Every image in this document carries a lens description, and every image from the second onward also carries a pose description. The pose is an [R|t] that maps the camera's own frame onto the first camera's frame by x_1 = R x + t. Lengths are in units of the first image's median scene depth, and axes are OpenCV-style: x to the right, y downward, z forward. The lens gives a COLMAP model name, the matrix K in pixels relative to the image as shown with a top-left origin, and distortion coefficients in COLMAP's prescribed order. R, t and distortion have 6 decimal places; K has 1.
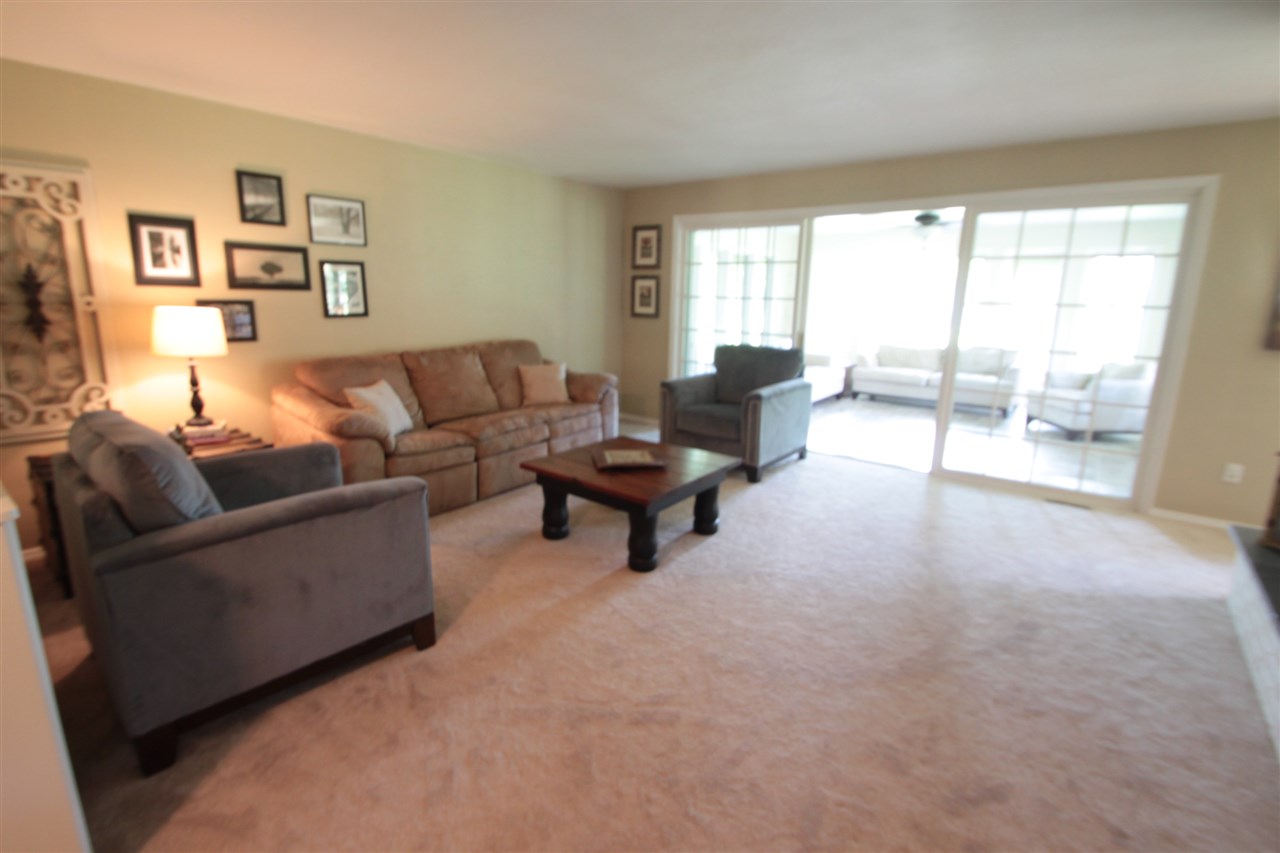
lens RADIAL K [[603.9, 0, 623.9], [0, 603.9, 425.5], [0, 0, 1]] dist [-0.000904, -0.000692]
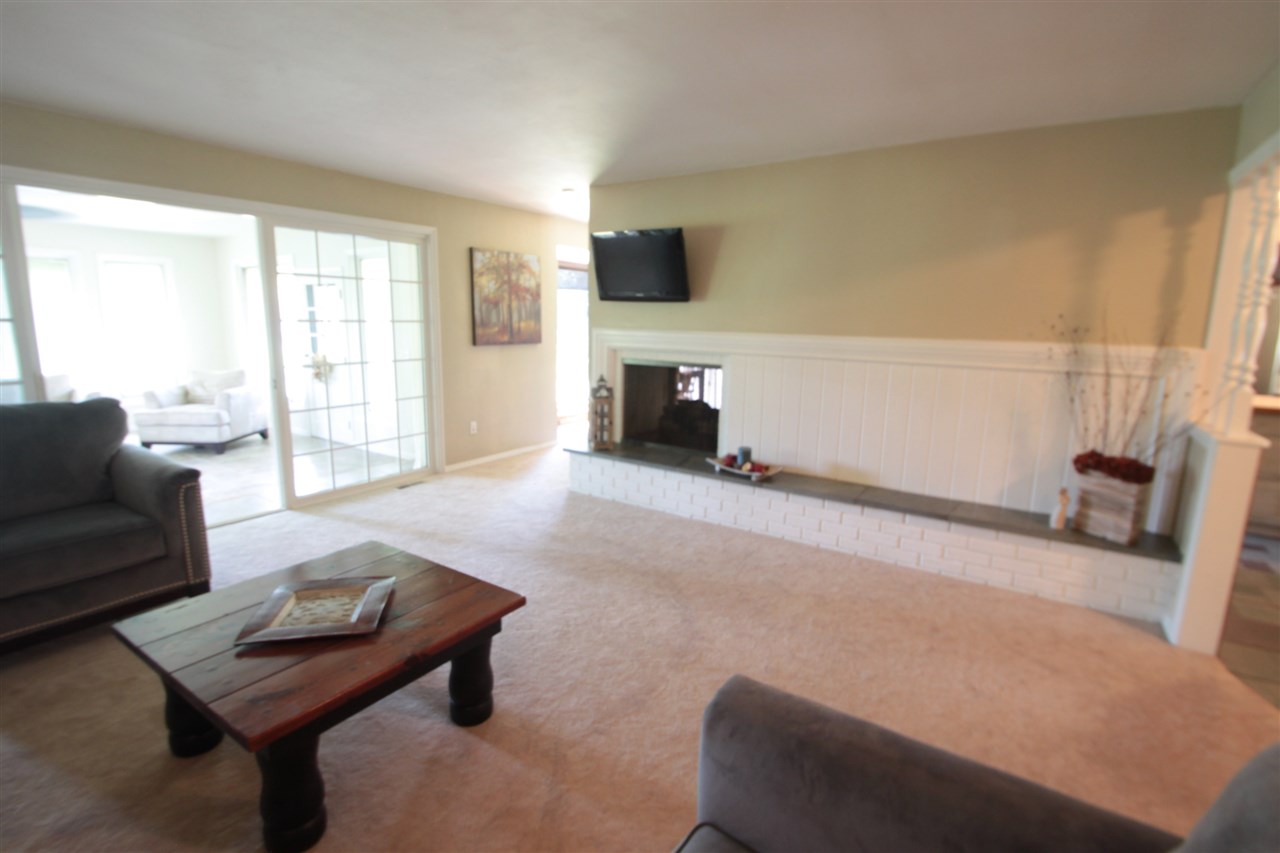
lens RADIAL K [[621.0, 0, 608.1], [0, 621.0, 413.2], [0, 0, 1]] dist [0.000783, -0.000068]
pose [[-0.076679, -0.164857, 0.983332, -0.548326], [0.203555, 0.962876, 0.177301, -0.164736], [-0.976056, 0.213757, -0.040274, 0.718960]]
